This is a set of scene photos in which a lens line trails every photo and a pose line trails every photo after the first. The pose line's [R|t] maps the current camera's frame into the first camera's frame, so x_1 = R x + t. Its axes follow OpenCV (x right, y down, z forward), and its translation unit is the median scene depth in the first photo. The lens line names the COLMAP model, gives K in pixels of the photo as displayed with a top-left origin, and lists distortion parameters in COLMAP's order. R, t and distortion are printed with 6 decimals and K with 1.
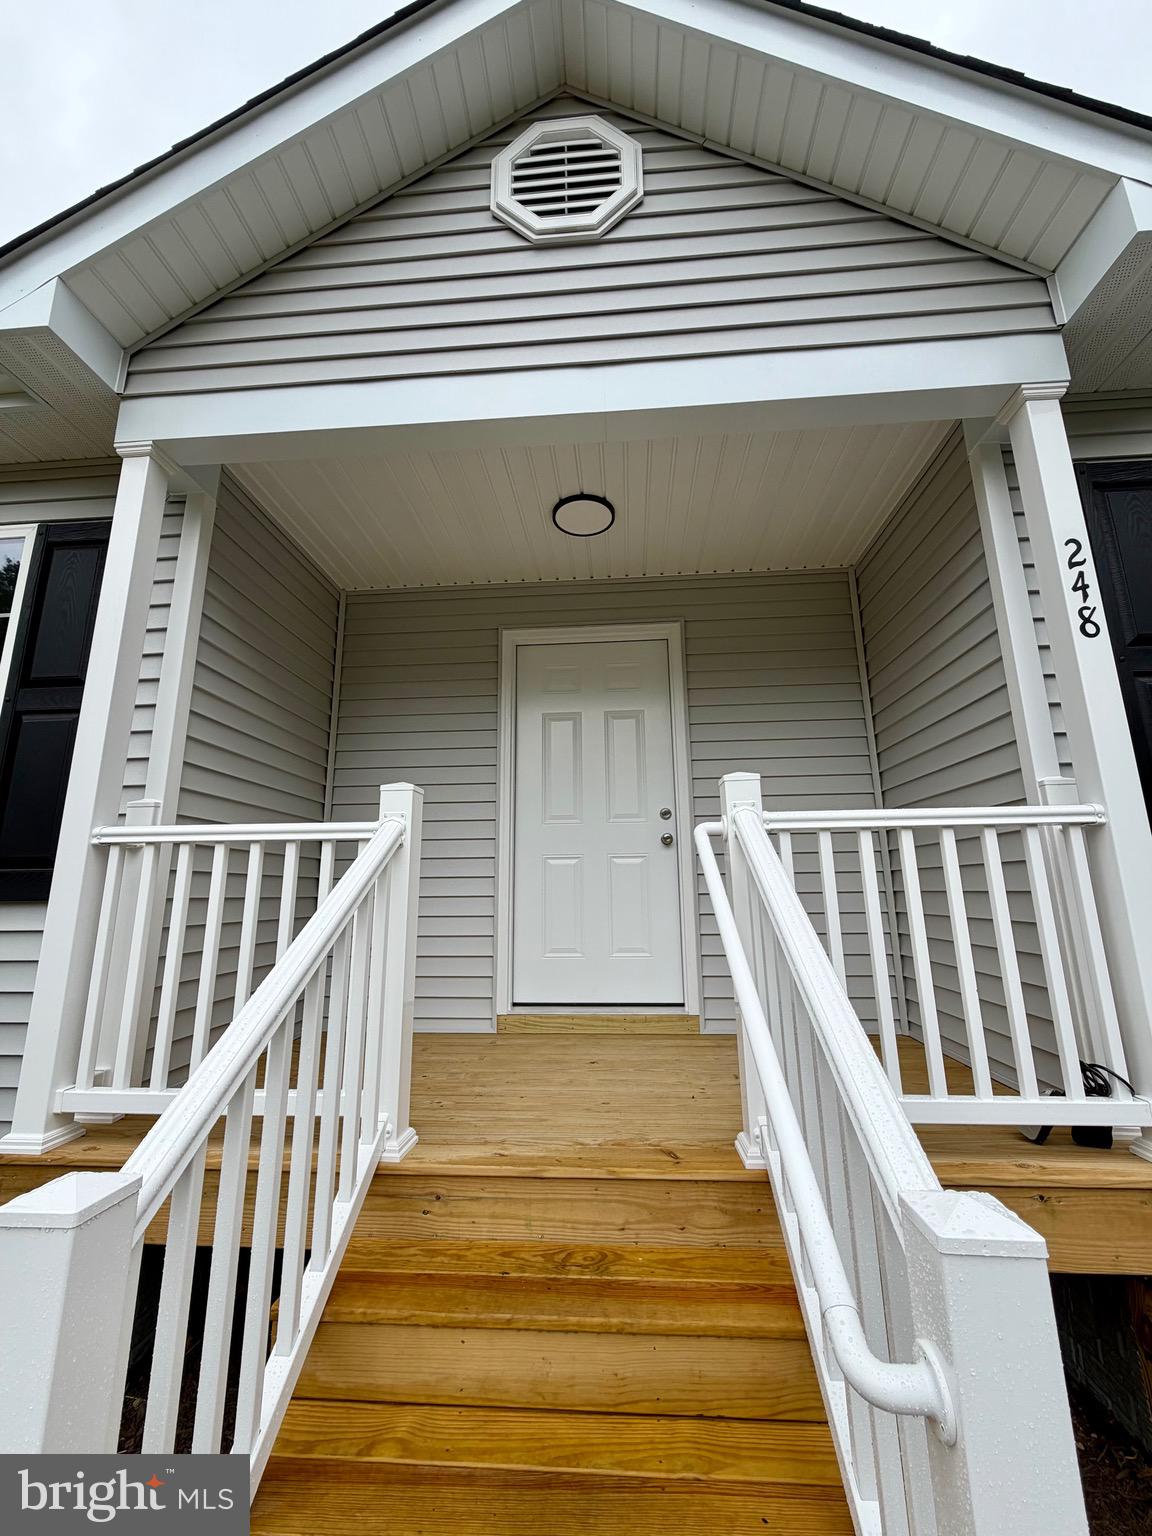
lens RADIAL K [[610.5, 0, 571.7], [0, 610.5, 762.8], [0, 0, 1]] dist [0.002643, 0.000442]
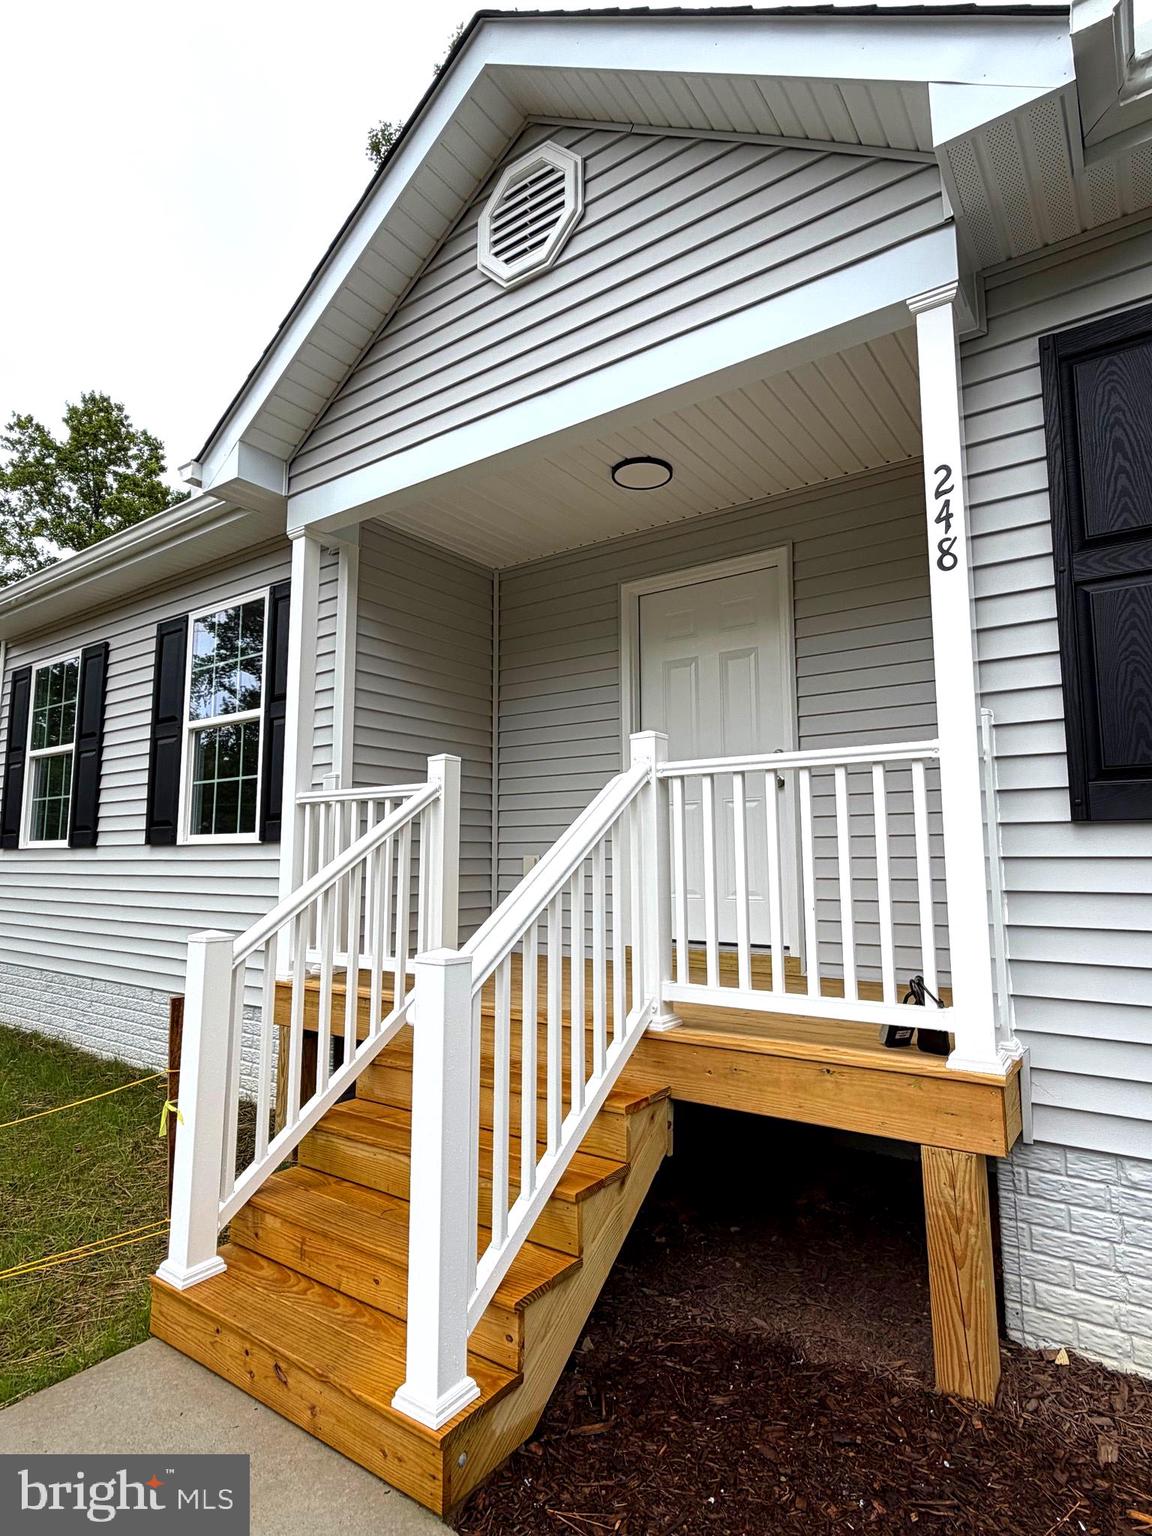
lens RADIAL K [[812.8, 0, 582.6], [0, 812.8, 763.4], [0, 0, 1]] dist [0.002439, 0.000410]
pose [[0.860344, -0.051419, -0.507114, 0.812797], [0.102801, 0.991958, 0.073827, -0.043524], [0.499240, -0.115649, 0.858711, -0.378423]]
